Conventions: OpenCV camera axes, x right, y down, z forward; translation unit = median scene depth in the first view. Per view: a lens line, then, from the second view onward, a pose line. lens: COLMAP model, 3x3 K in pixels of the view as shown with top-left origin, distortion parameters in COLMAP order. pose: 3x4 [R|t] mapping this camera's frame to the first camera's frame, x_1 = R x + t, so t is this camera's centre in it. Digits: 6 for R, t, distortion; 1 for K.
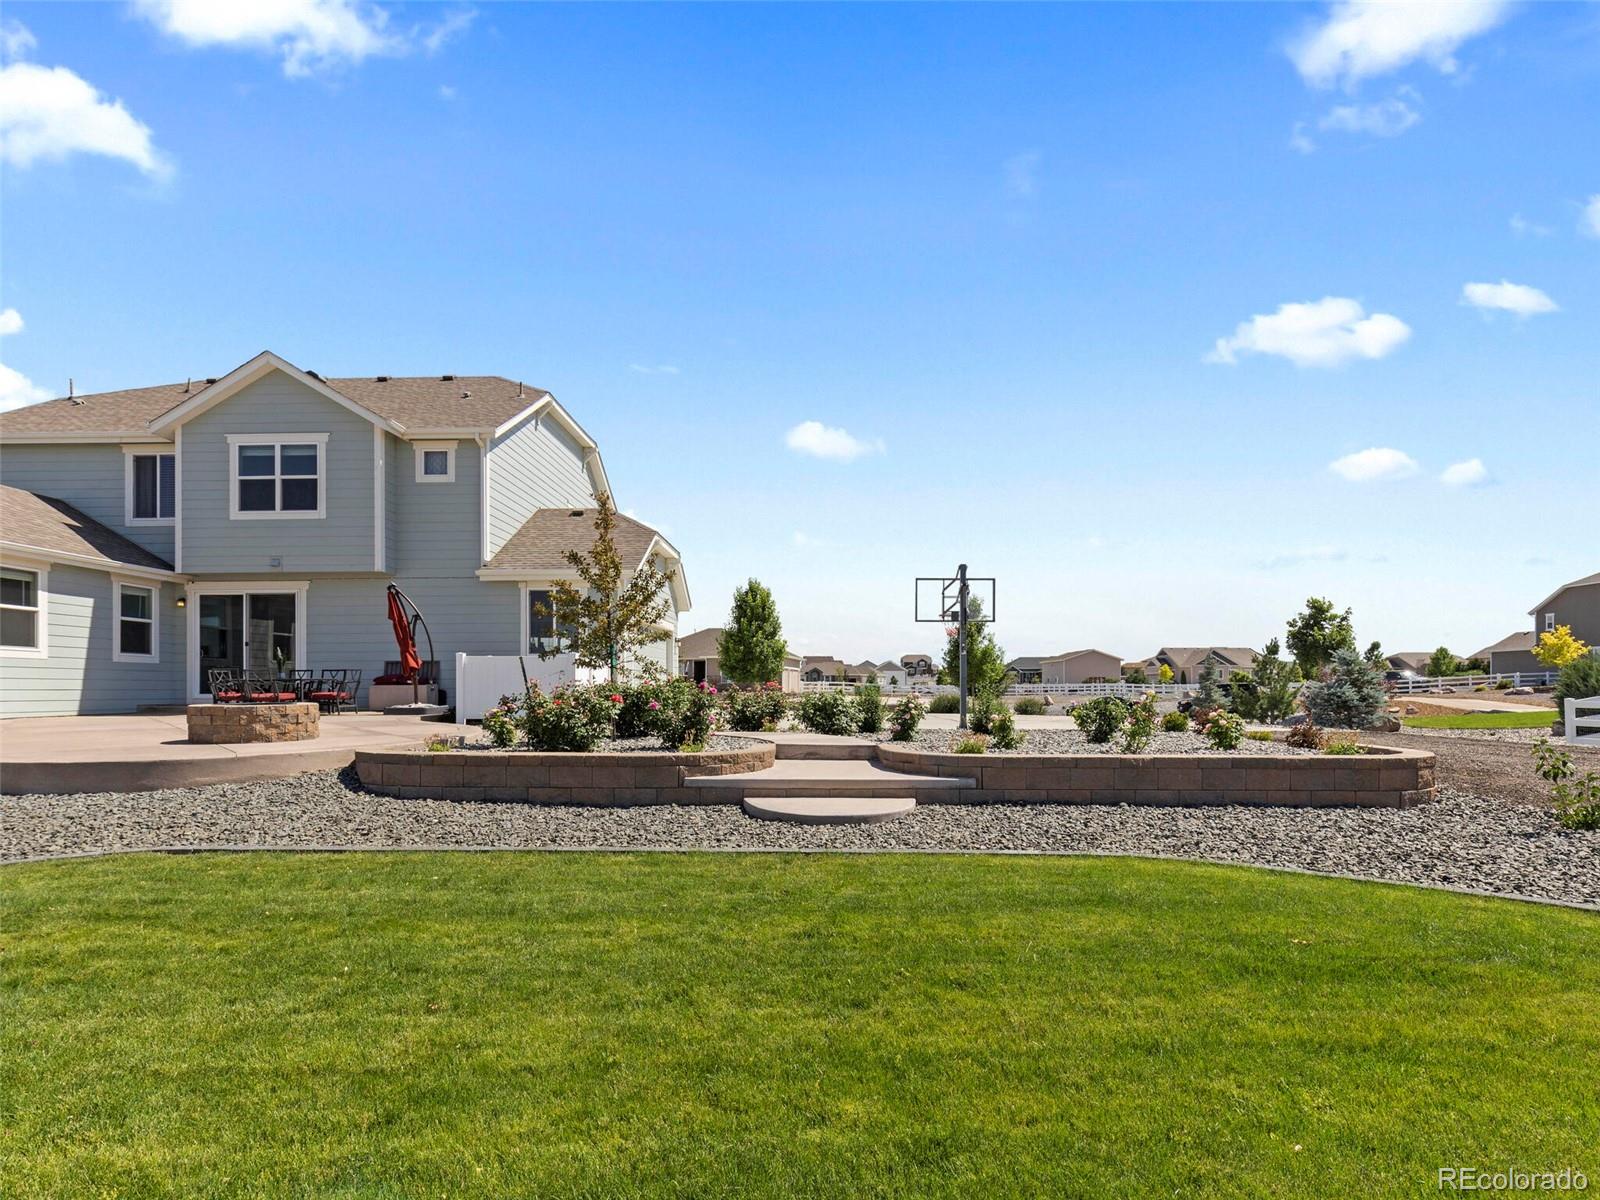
lens RADIAL K [[804.1, 0, 794.3], [0, 804.1, 687.6], [0, 0, 1]] dist [-0.000082, 0.000215]
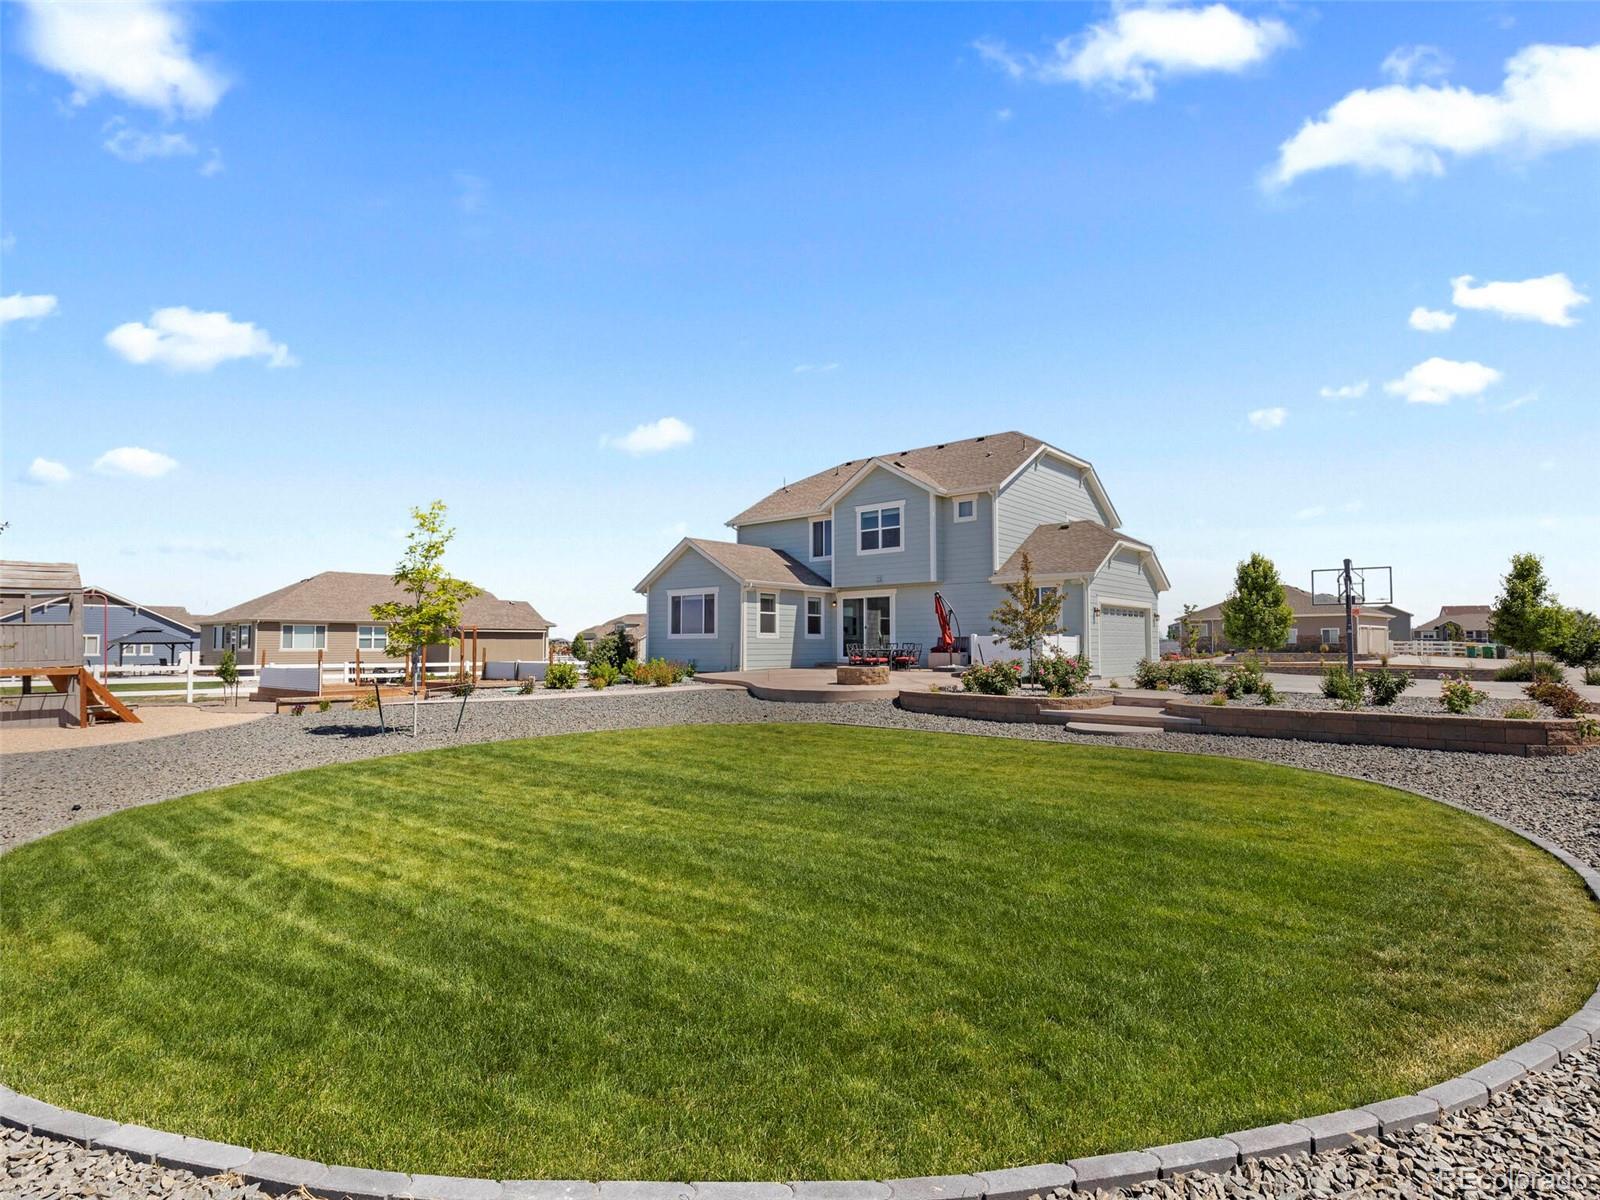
lens RADIAL K [[847.1, 0, 803.7], [0, 847.1, 641.0], [0, 0, 1]] dist [-0.000739, -0.000115]
pose [[0.773065, -0.000395, -0.634326, 0.356385], [0.000685, 1.000000, 0.000212, -0.027377], [0.634326, -0.000599, 0.773065, -0.468958]]
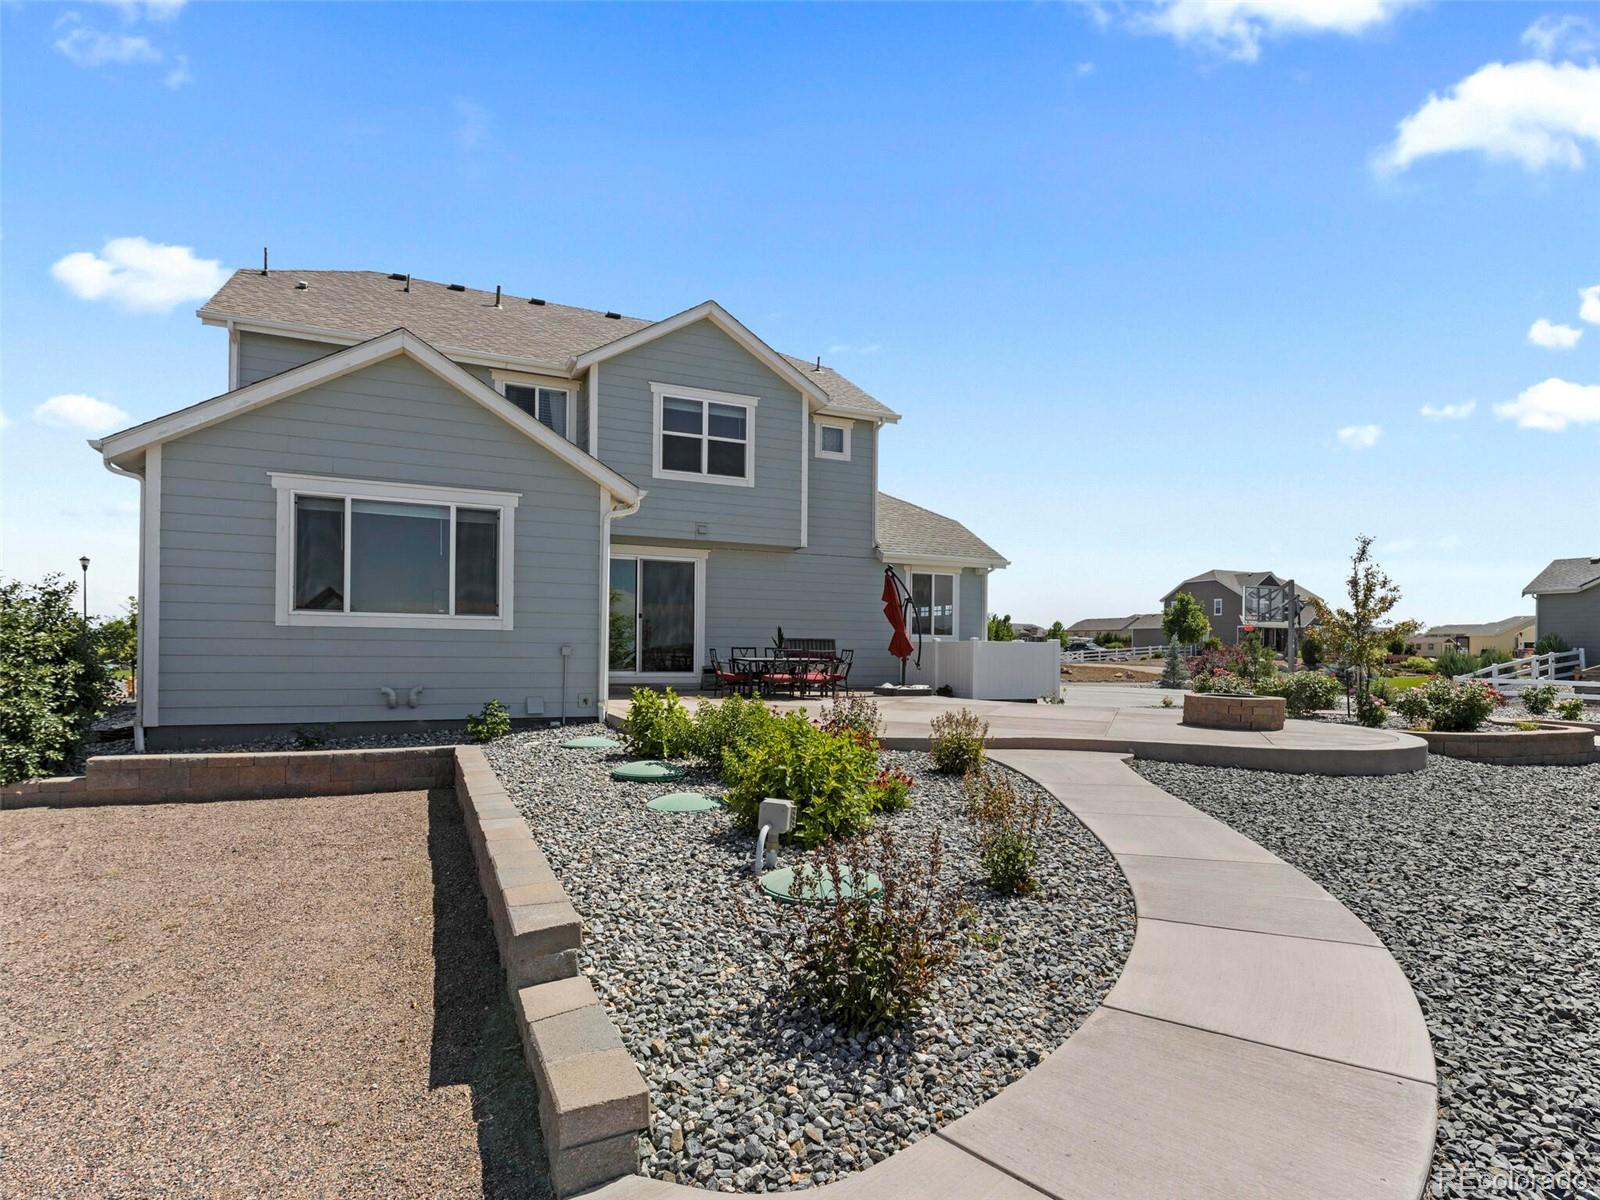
lens RADIAL K [[847.1, 0, 803.7], [0, 847.1, 641.0], [0, 0, 1]] dist [-0.000739, -0.000115]
pose [[0.884897, 0.012162, 0.465627, -0.990478], [-0.009280, 0.999921, -0.008481, -0.021620], [-0.465693, 0.003184, 0.884940, 0.092220]]
